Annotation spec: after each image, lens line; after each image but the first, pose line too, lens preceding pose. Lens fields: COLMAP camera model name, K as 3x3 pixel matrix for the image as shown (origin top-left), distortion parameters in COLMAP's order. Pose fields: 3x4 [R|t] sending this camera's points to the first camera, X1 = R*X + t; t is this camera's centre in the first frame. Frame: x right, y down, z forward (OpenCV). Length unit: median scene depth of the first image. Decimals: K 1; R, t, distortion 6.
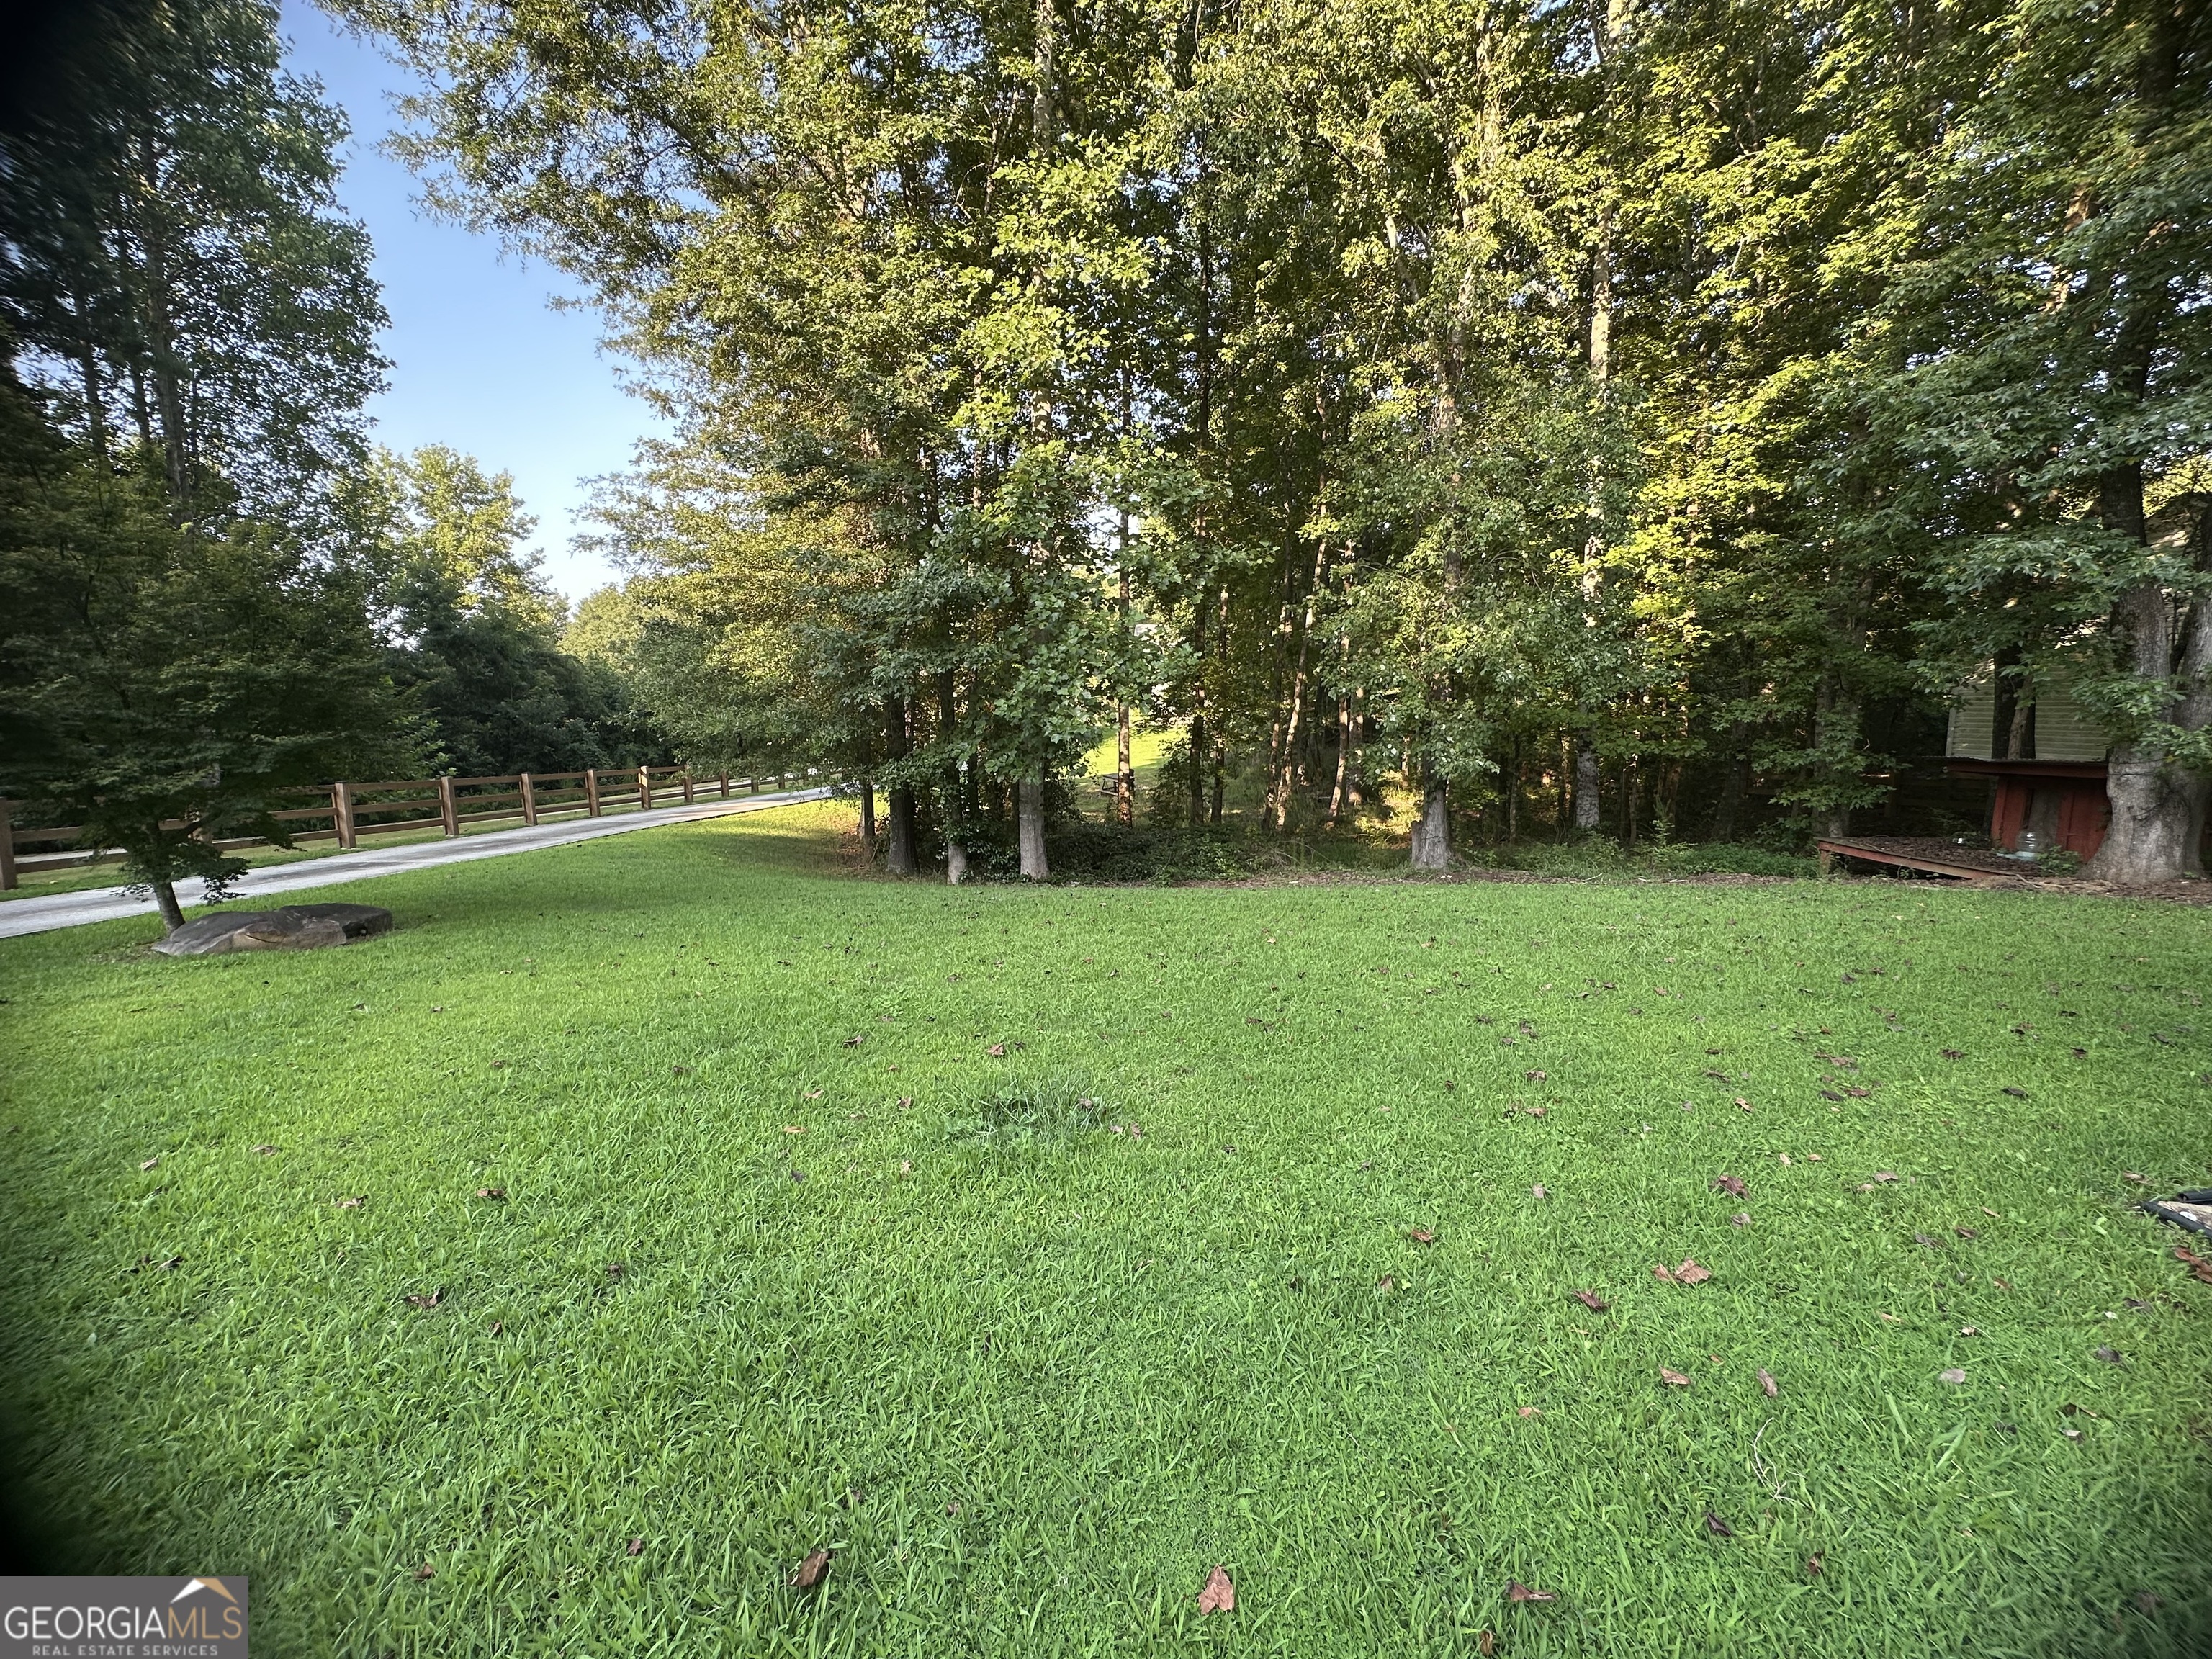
lens RADIAL K [[884.6, 0, 1106.3], [0, 884.6, 824.4], [0, 0, 1]] dist [0.000042, 0.000867]
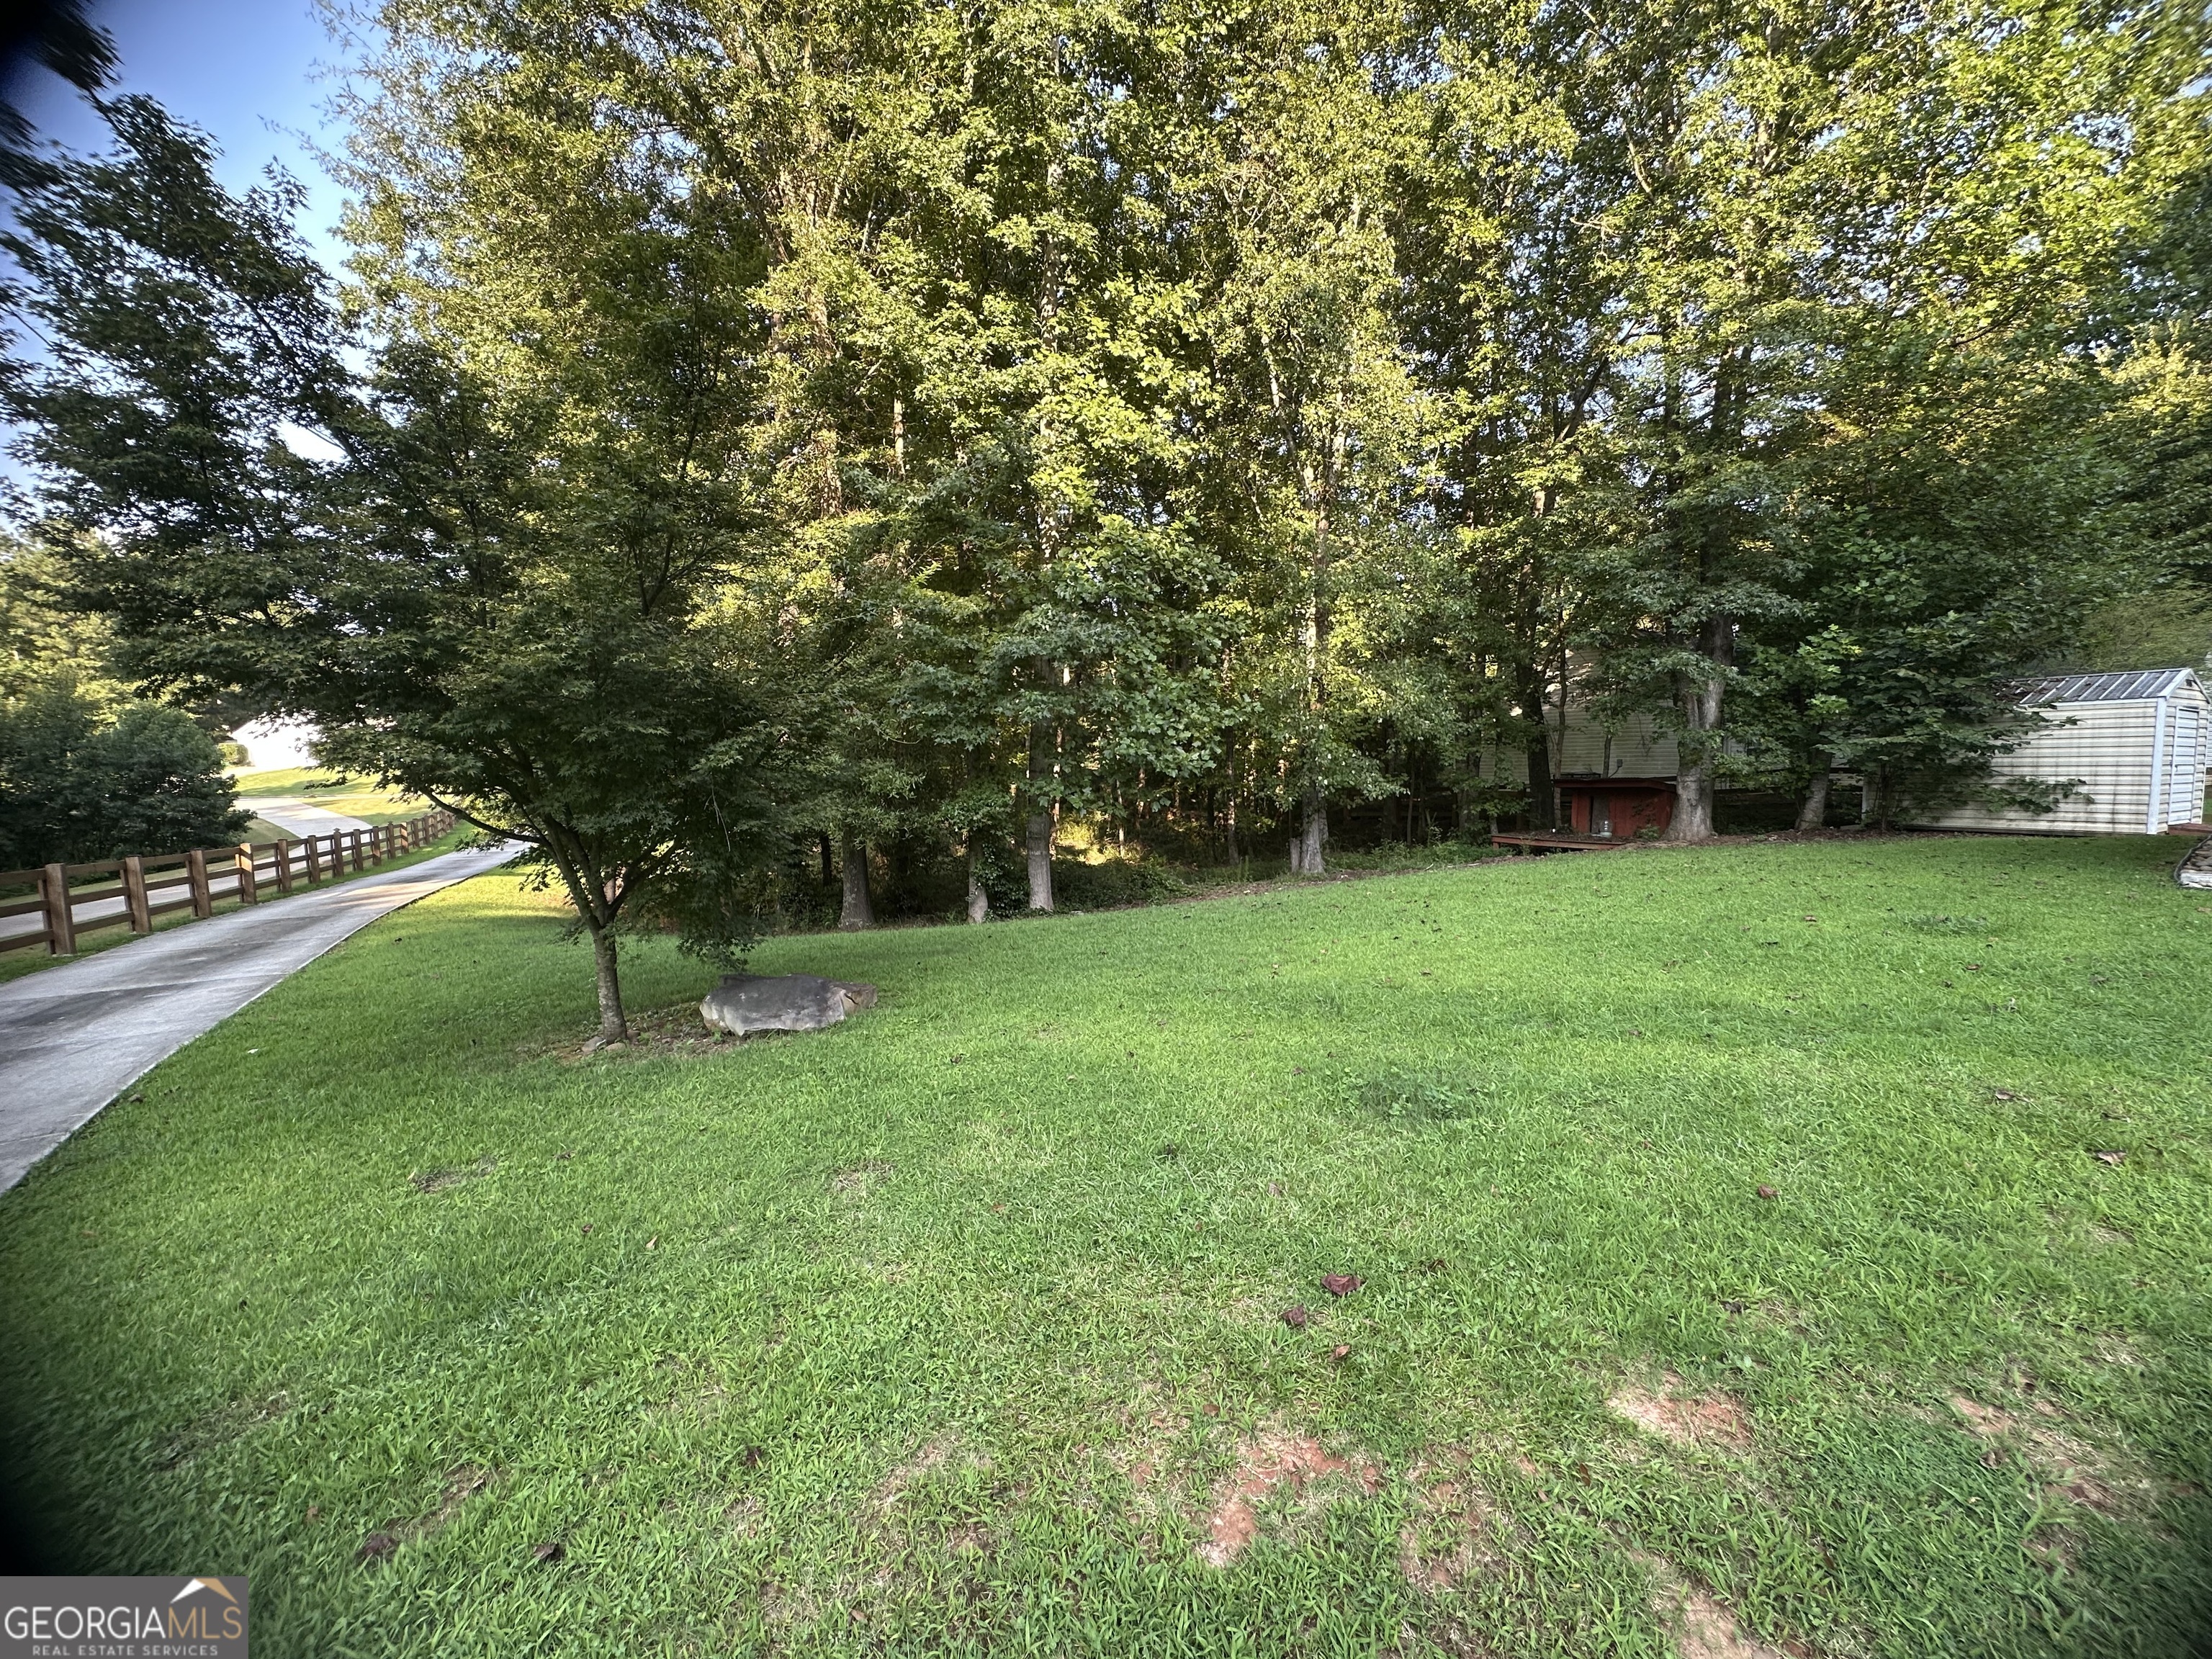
lens RADIAL K [[884.6, 0, 1106.7], [0, 884.6, 825.8], [0, 0, 1]] dist [0.000042, 0.000867]
pose [[0.852107, -0.049292, 0.521042, -0.626414], [0.080413, 0.996064, -0.037276, 0.004272], [-0.517154, 0.073662, 0.852717, 0.044039]]
